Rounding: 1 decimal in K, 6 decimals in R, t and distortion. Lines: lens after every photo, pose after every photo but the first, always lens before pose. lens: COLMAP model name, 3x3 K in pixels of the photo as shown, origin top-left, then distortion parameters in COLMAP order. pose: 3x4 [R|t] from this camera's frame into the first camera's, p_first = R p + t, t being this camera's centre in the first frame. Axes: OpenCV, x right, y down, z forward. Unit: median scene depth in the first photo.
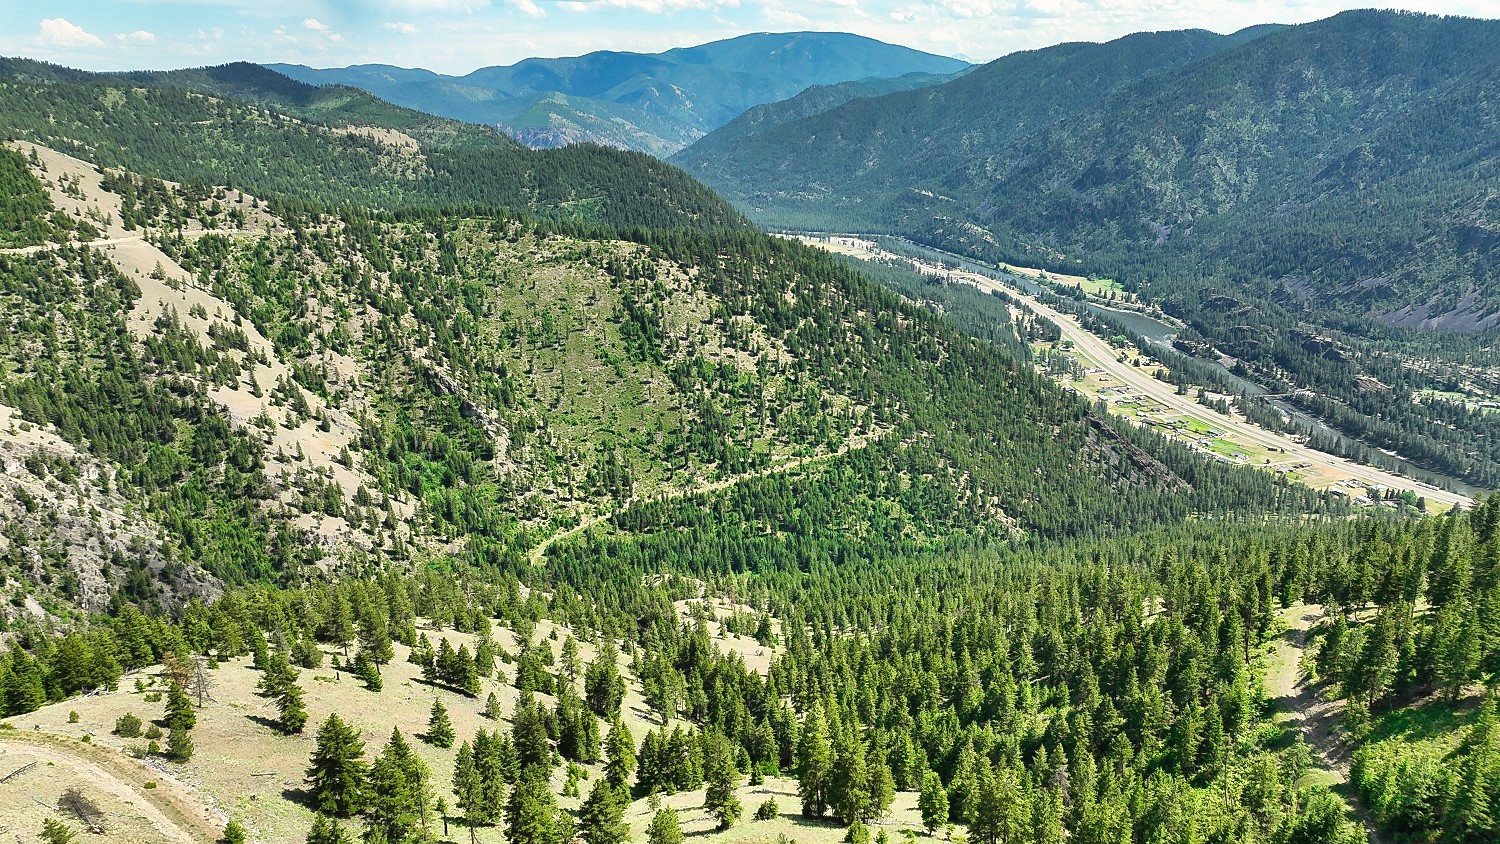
lens RADIAL K [[1059.7, 0, 754.8], [0, 1059.7, 418.8], [0, 0, 1]] dist [0.000327, 0.018749]
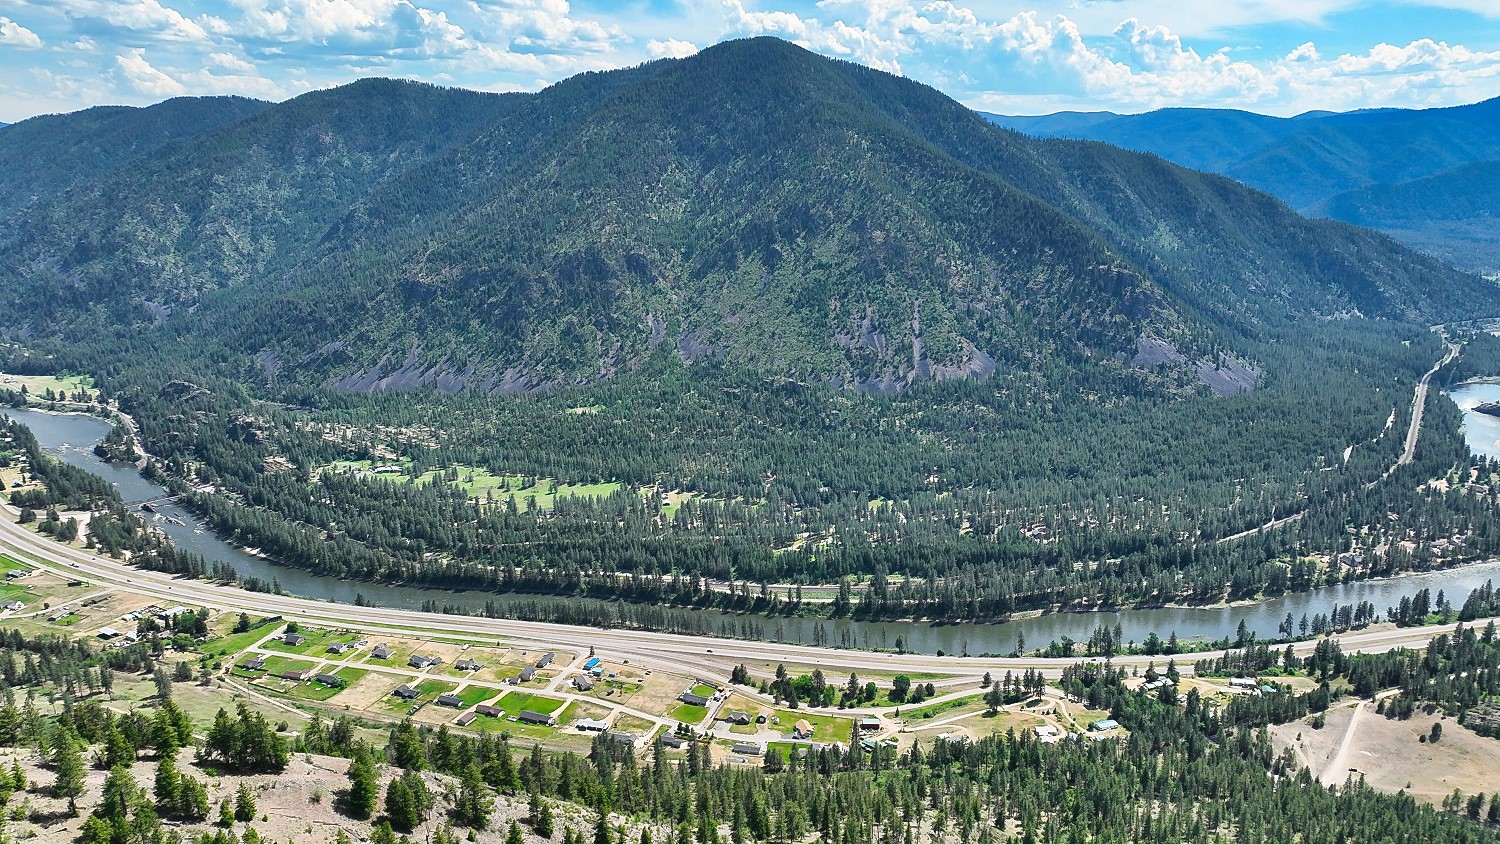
lens RADIAL K [[1059.7, 0, 751.7], [0, 1059.7, 421.8], [0, 0, 1]] dist [0.000327, 0.018749]
pose [[0.770515, -0.148311, 0.619928, 0.204738], [0.193437, 0.981096, -0.005707, 0.006672], [-0.607363, 0.124315, 0.784638, 0.051965]]
